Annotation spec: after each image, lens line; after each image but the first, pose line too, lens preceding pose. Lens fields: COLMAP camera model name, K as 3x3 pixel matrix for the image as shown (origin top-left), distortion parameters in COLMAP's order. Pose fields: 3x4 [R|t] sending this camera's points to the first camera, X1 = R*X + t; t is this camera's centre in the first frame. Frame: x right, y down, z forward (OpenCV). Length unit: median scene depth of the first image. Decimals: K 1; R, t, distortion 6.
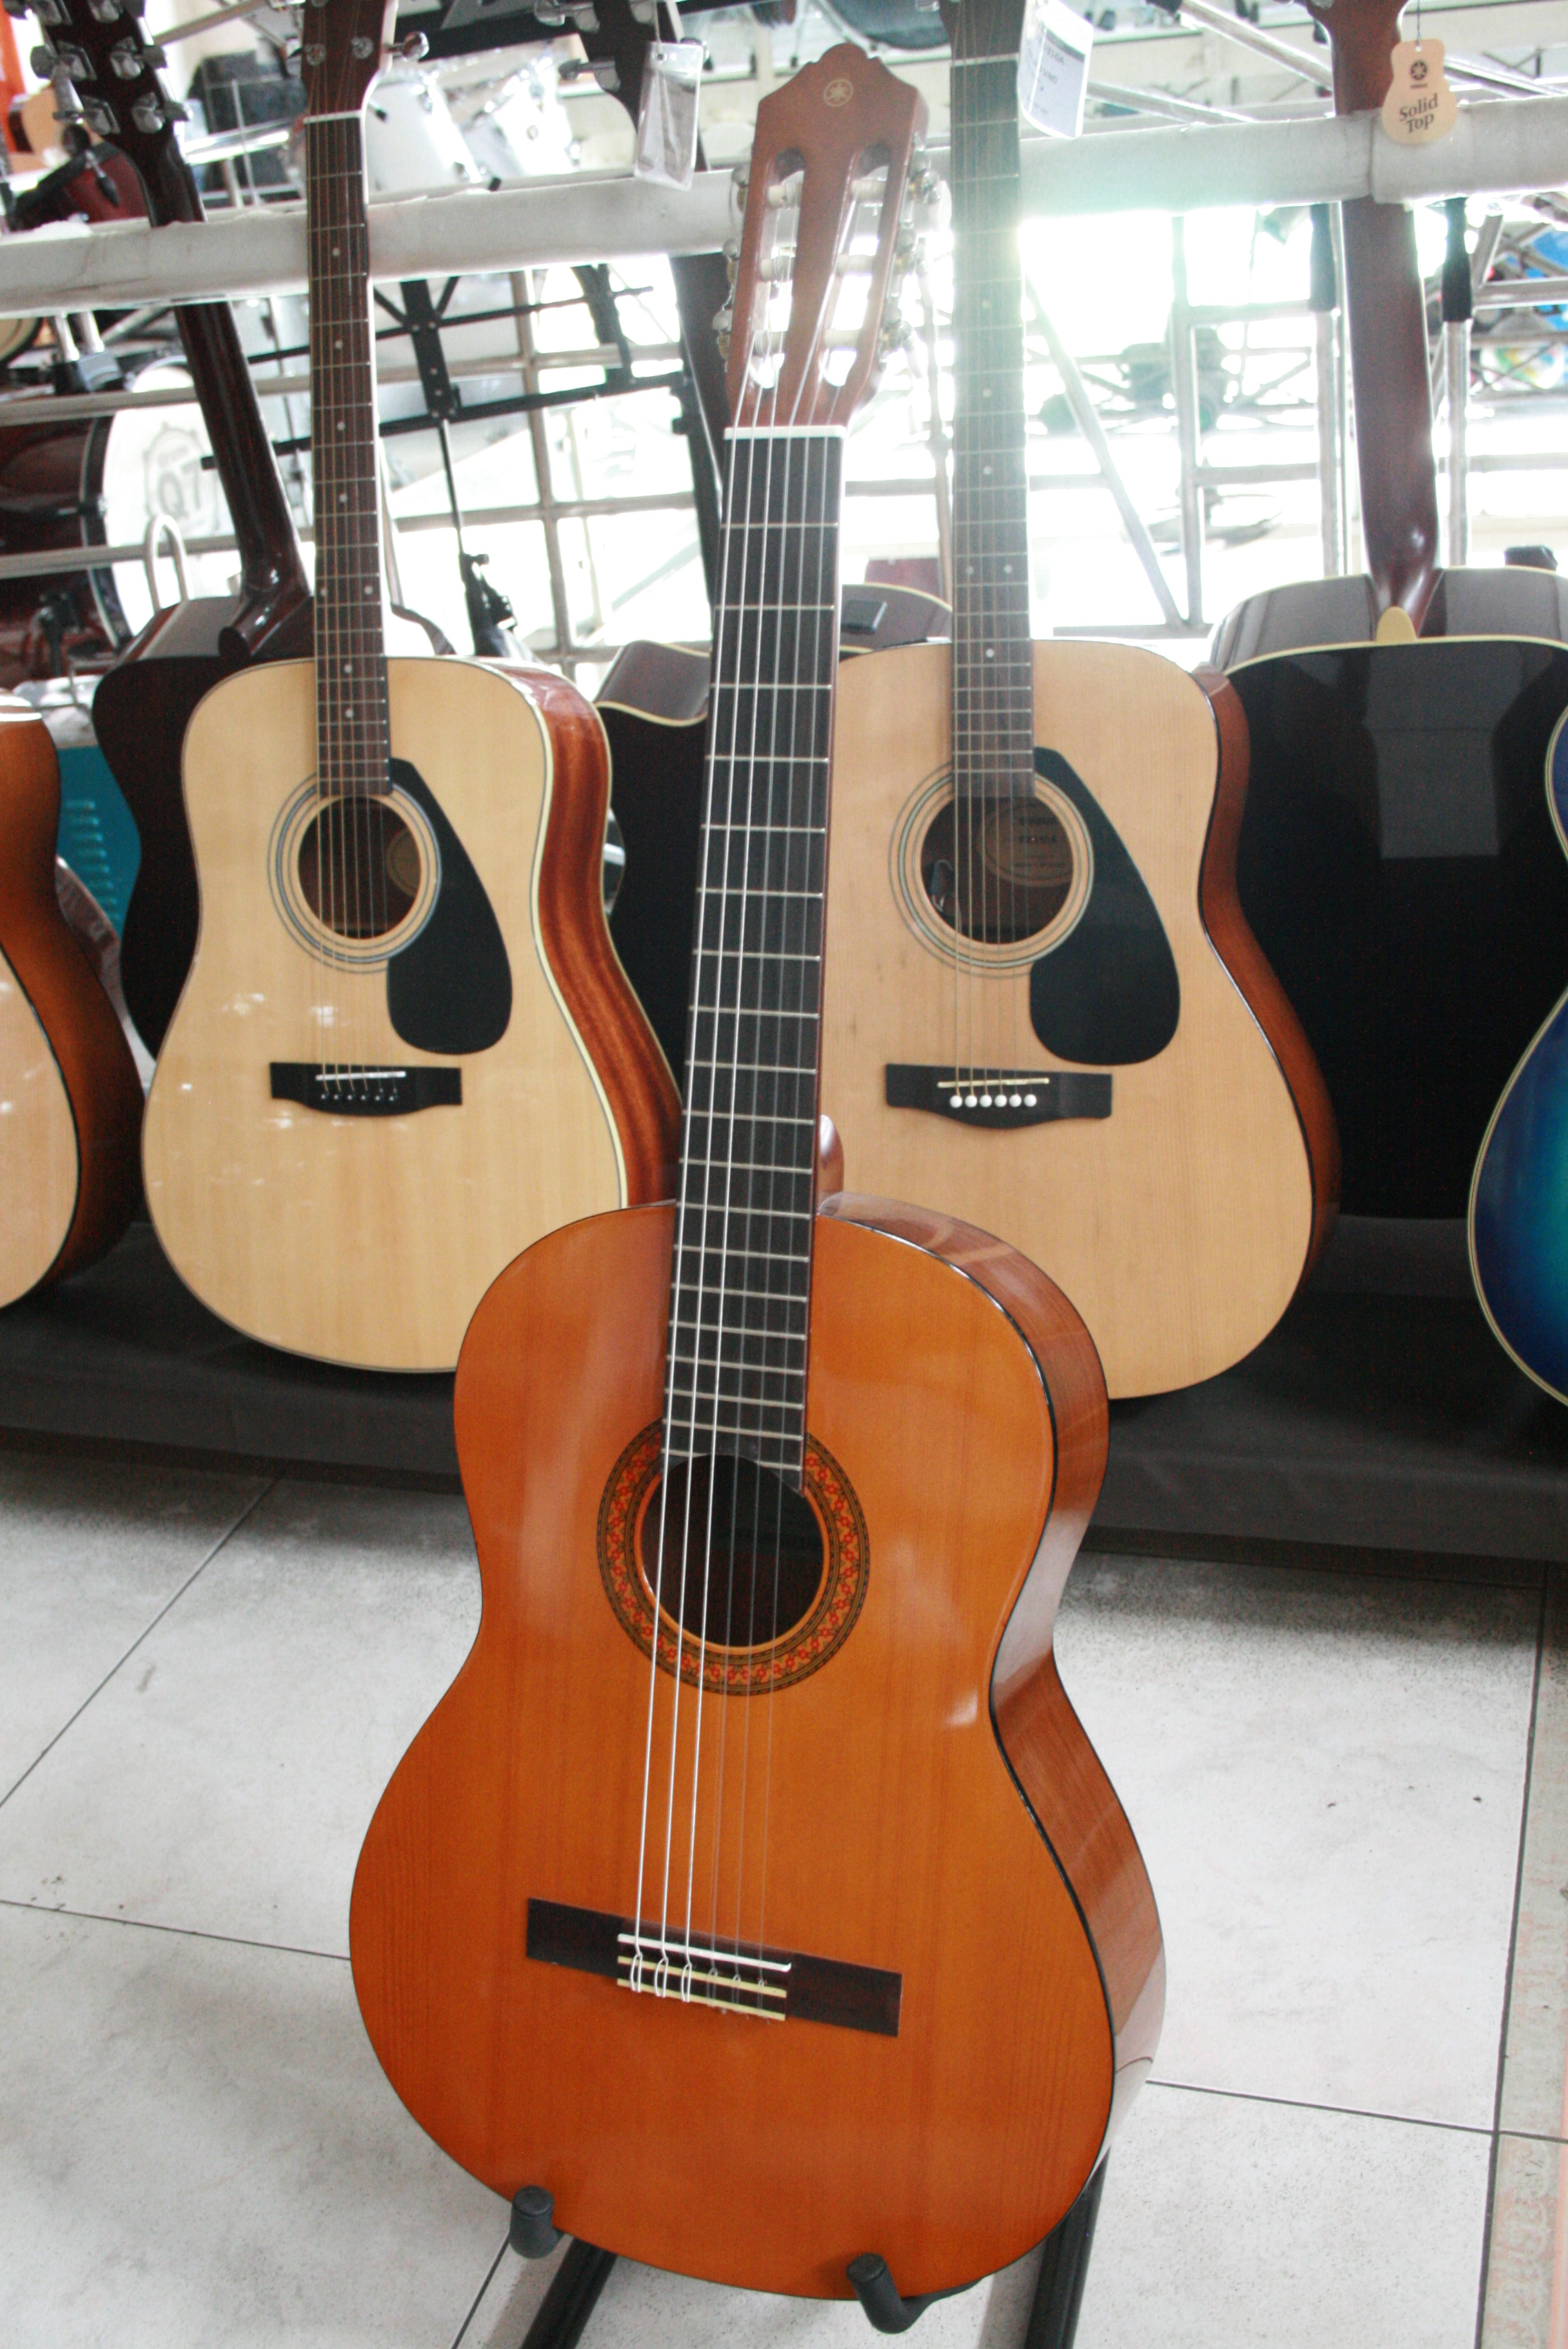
lens RADIAL K [[2449.7, 0, 784.0], [0, 2449.7, 1174.5], [0, 0, 1]] dist [-0.102614, 0.115322]
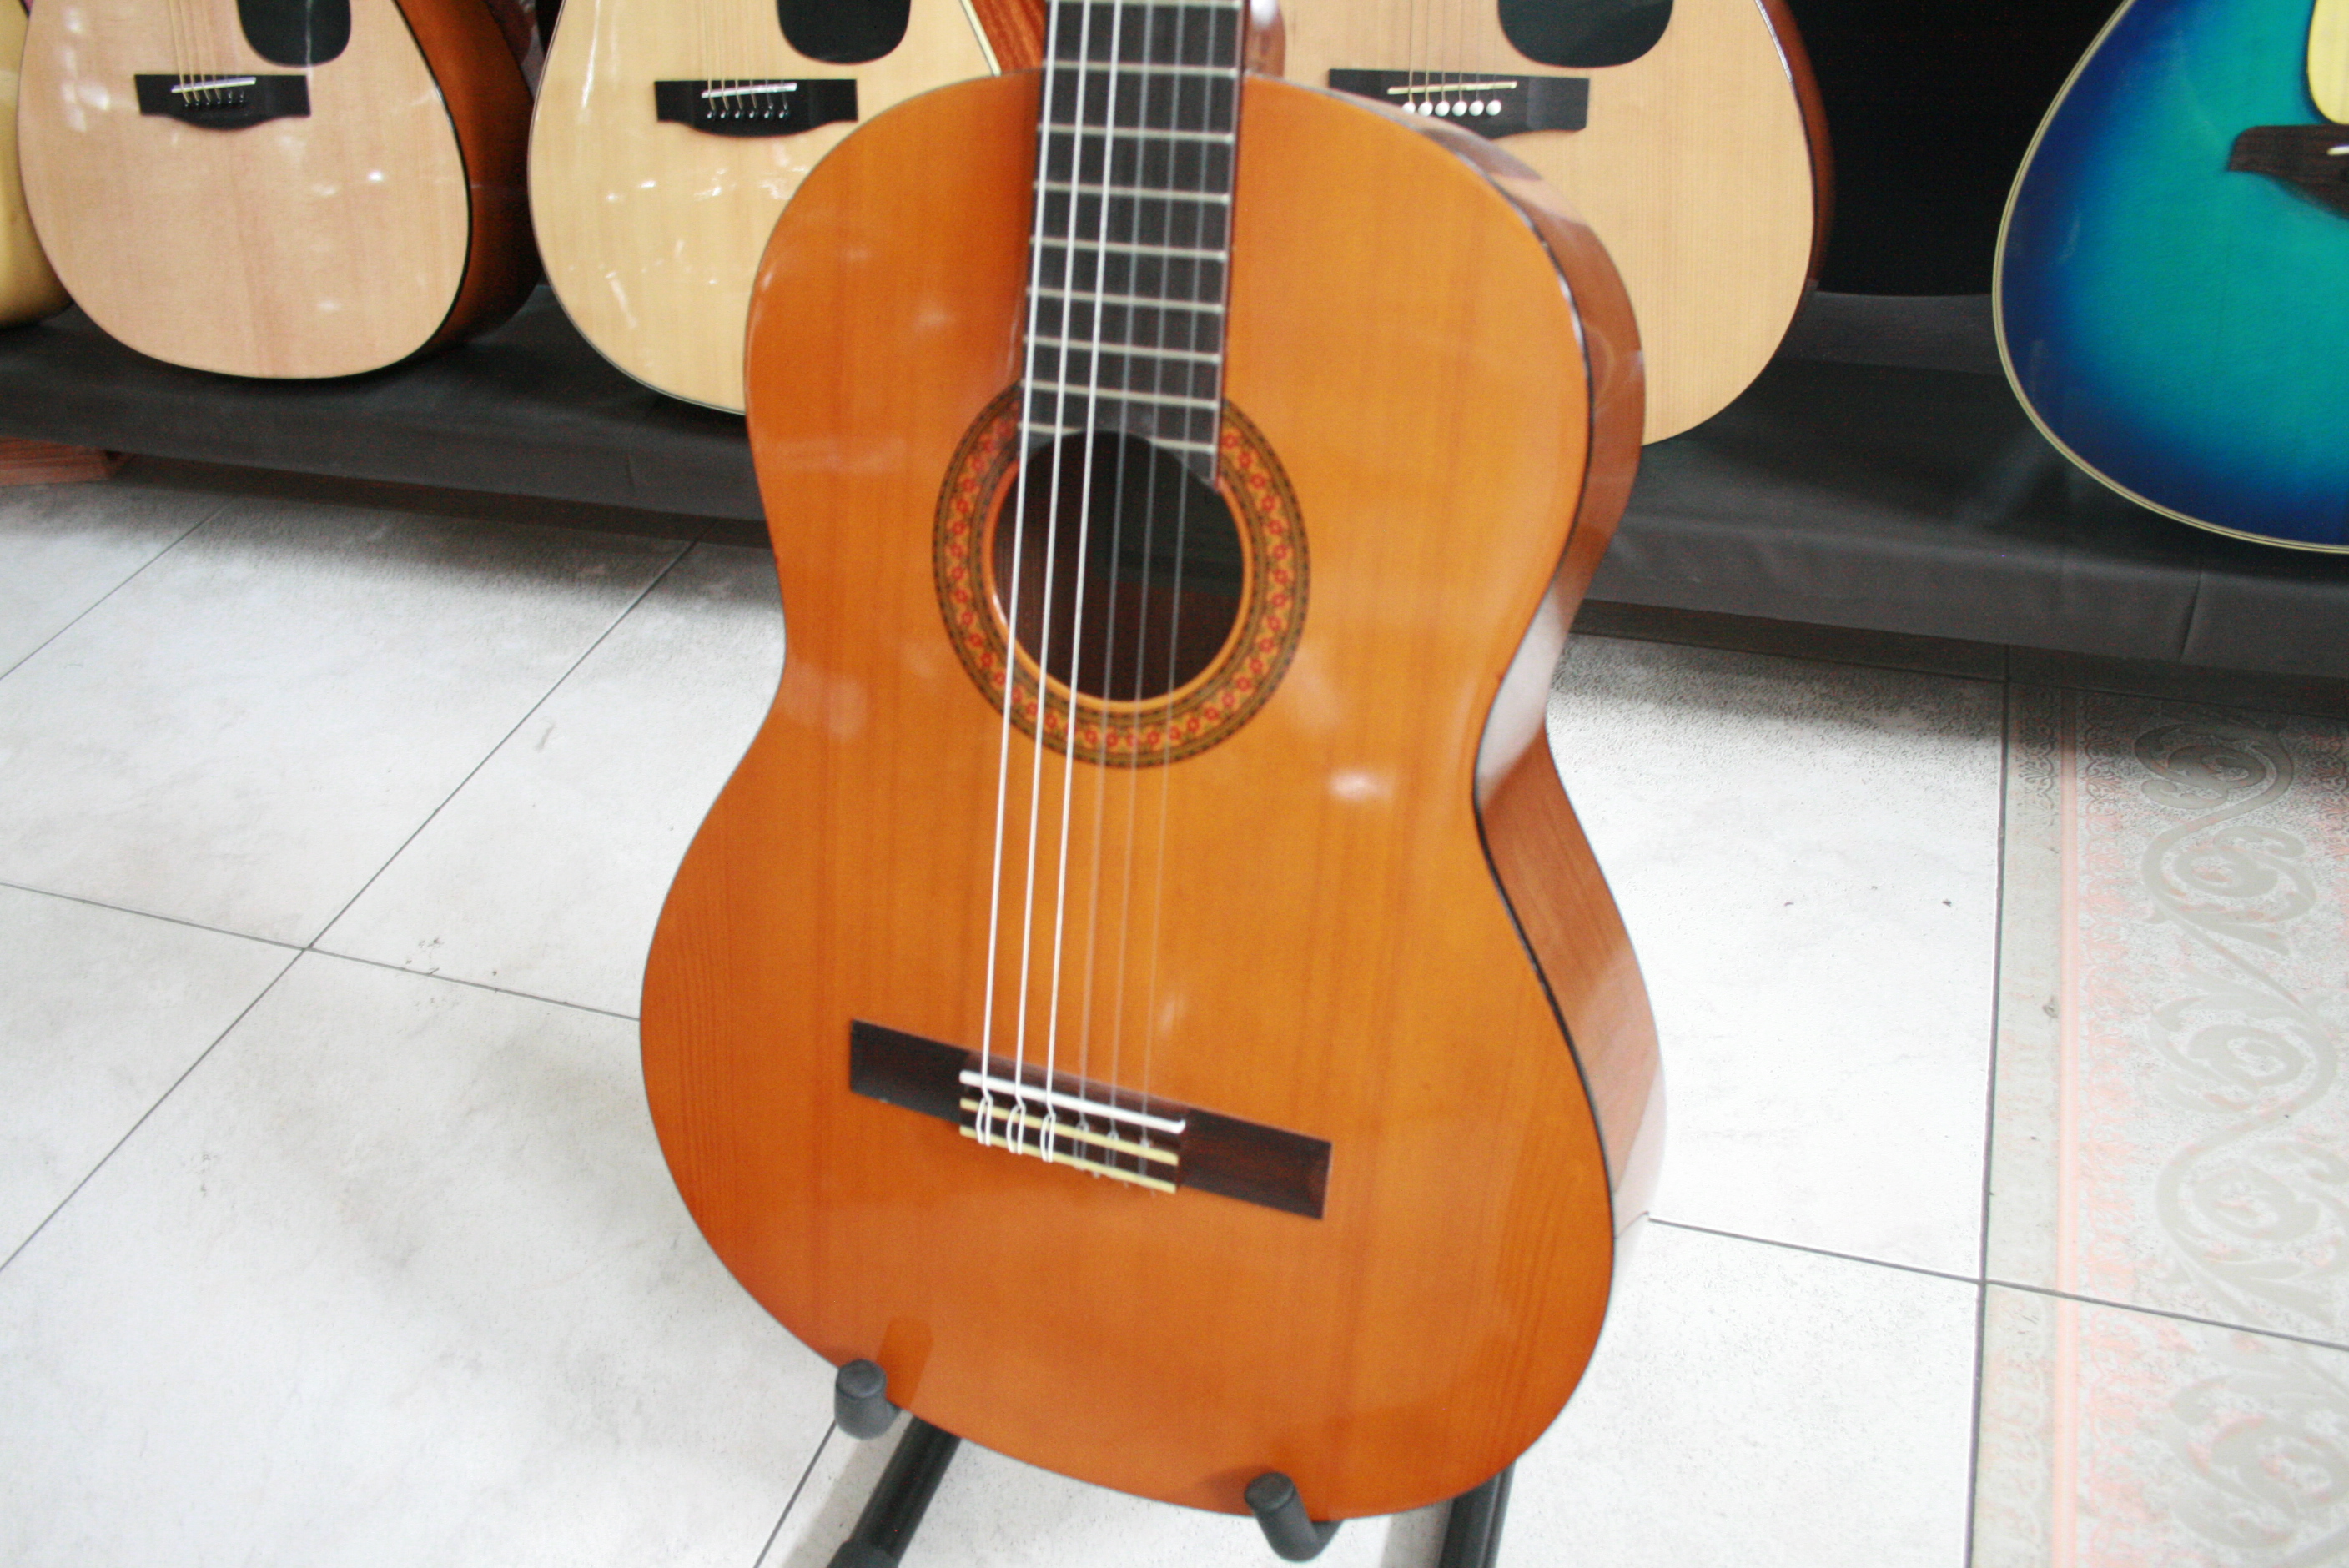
lens RADIAL K [[1887.2, 0, 1174.5], [0, 1887.2, 784.0], [0, 0, 1]] dist [-0.199097, 0.004323]
pose [[0.999479, 0.025725, -0.019489, 0.007269], [-0.020840, 0.975528, 0.218885, 0.083463], [0.024643, -0.218365, 0.975556, 0.396771]]
